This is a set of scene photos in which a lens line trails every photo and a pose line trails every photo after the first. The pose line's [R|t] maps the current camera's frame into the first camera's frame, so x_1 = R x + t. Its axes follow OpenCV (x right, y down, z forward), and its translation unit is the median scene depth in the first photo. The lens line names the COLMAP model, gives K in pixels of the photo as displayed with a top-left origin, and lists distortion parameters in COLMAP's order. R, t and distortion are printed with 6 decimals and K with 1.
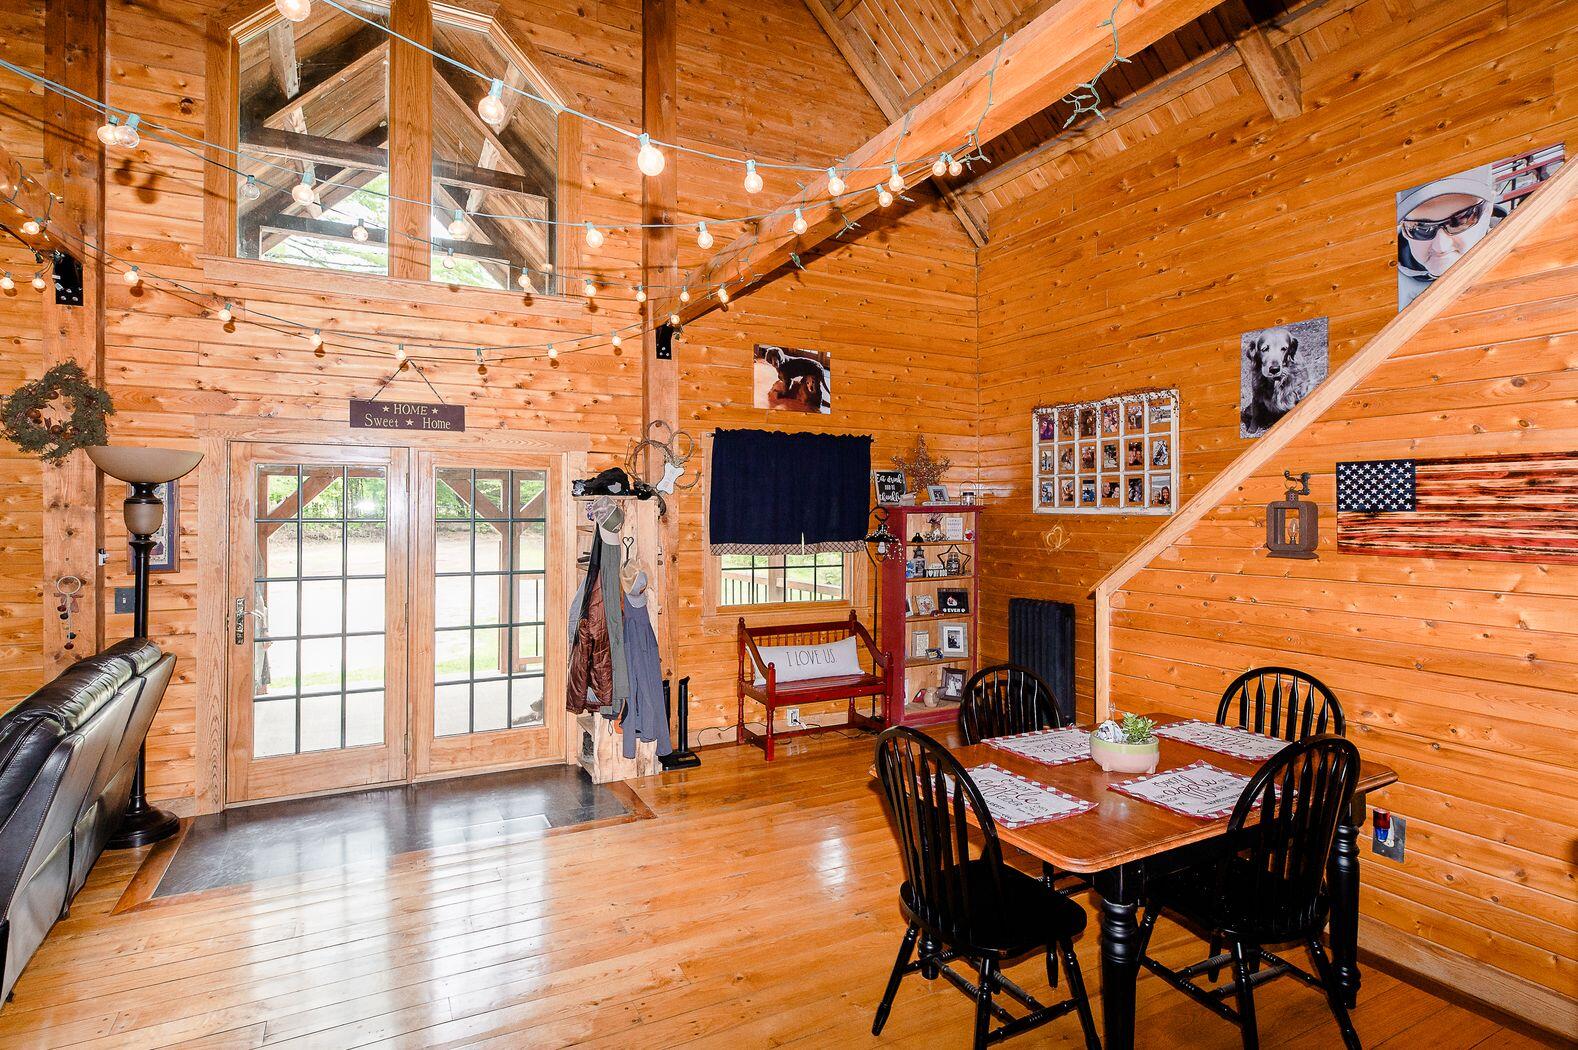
lens RADIAL K [[804.8, 0, 783.1], [0, 804.8, 513.2], [0, 0, 1]] dist [0.006682, 0.000557]
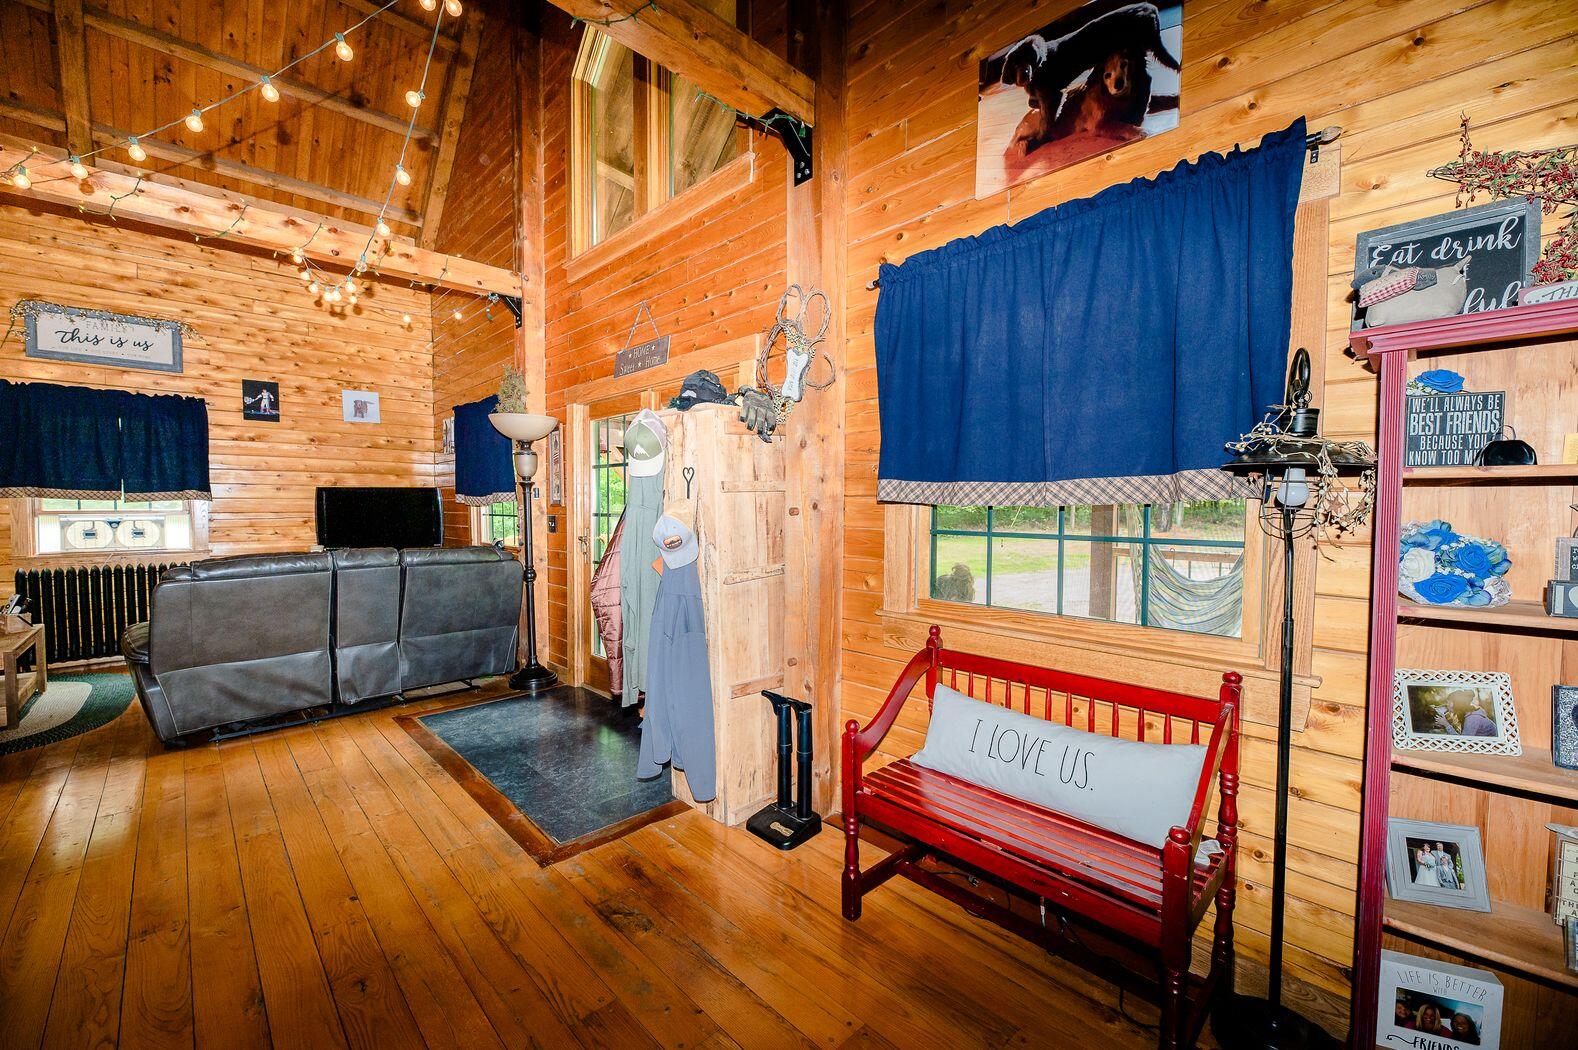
lens RADIAL K [[629.8, 0, 792.0], [0, 629.8, 533.0], [0, 0, 1]] dist [-0.008274, 0.000071]
pose [[0.307622, 0.048100, -0.950292, 0.294439], [-0.000483, 0.998729, 0.050396, 0.048783], [0.951509, -0.015044, 0.307254, 0.774746]]
